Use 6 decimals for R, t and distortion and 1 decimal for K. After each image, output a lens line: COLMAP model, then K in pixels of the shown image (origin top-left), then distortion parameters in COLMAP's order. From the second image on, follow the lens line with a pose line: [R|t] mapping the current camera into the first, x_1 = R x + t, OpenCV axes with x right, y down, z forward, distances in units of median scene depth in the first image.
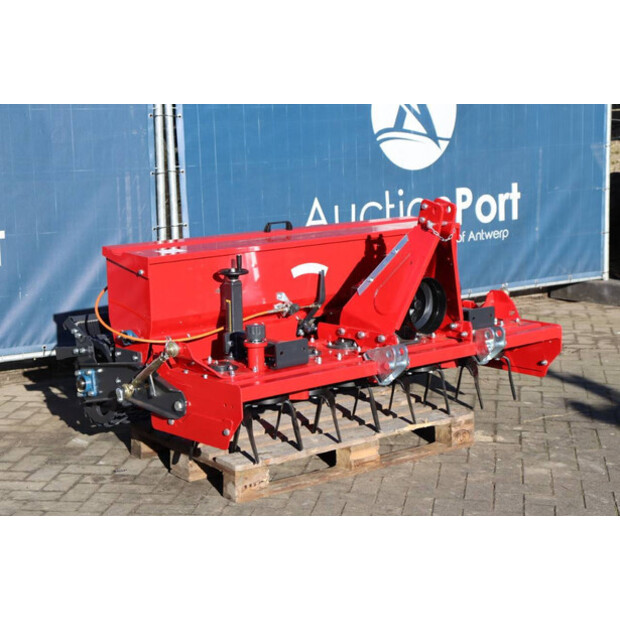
lens RADIAL K [[1336.0, 0, 309.8], [0, 1336.0, 298.9], [0, 0, 1]] dist [0.256623, 0.438647]
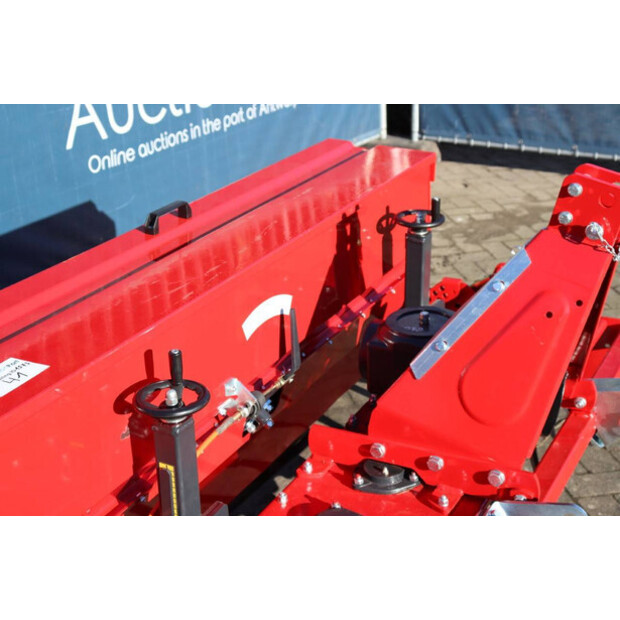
lens RADIAL K [[1029.6, 0, 310.0], [0, 1029.6, 310.0], [0, 0, 1]] dist [-0.184527, 2.742059]
pose [[0.926148, -0.154001, 0.344287, -0.110525], [0.072928, 0.968735, 0.237139, -0.106579], [-0.370043, -0.194517, 0.908422, 0.637501]]
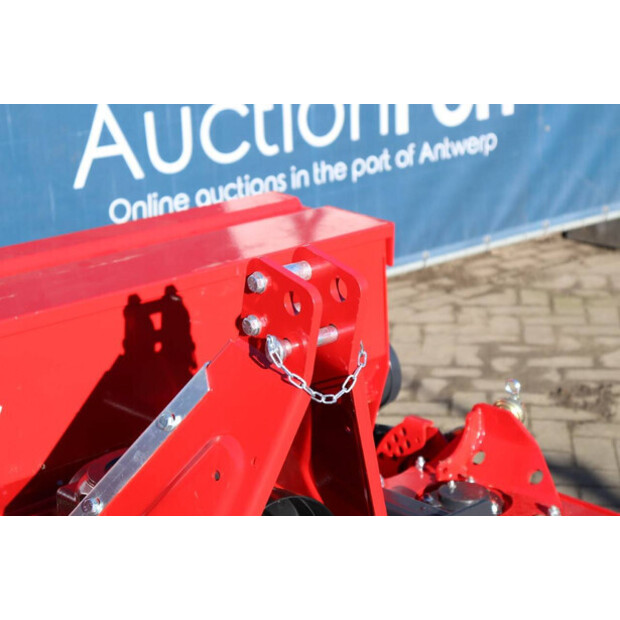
lens RADIAL K [[1468.7, 0, 309.8], [0, 1468.7, 291.5], [0, 0, 1]] dist [0.471342, -0.135655]
pose [[0.998982, -0.026955, 0.036173, 0.076708], [0.022385, 0.992365, 0.121284, -0.094439], [-0.039166, -0.120351, 0.991958, 0.615885]]
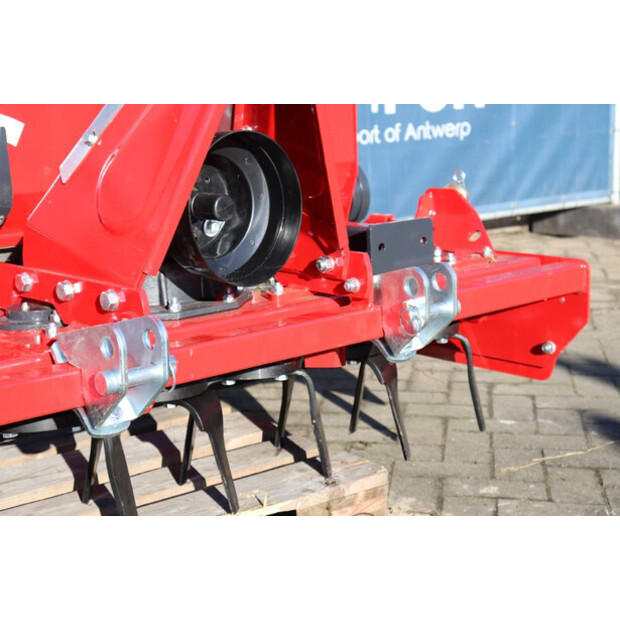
lens RADIAL K [[1254.5, 0, 310.0], [0, 1254.5, 310.0], [0, 0, 1]] dist [0.279634, 0.089623]
pose [[0.999732, -0.015009, 0.017627, 0.090786], [0.014291, 0.999088, 0.040228, 0.017650], [-0.018215, -0.039965, 0.999035, 0.599370]]
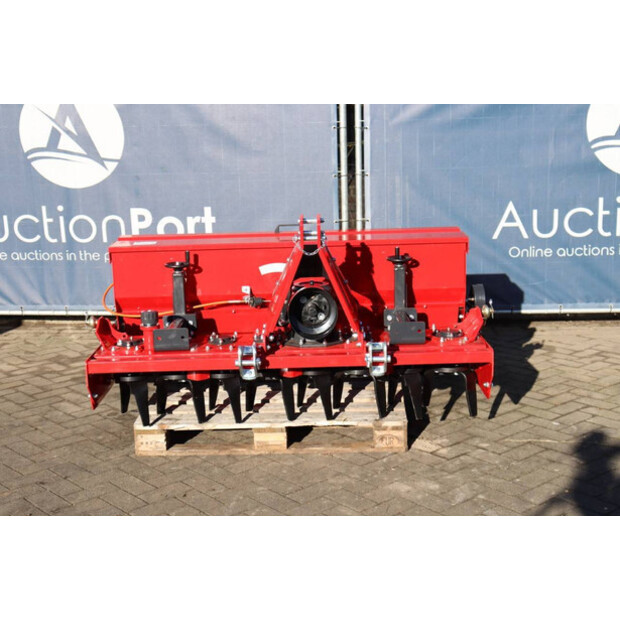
lens RADIAL K [[982.6, 0, 310.0], [0, 982.6, 310.0], [0, 0, 1]] dist [0.190699, 0.053336]
pose [[0.768796, 0.123238, -0.627507, 0.531097], [-0.085580, 0.992256, 0.090024, -0.062704], [0.633742, -0.015508, 0.773389, 0.360334]]
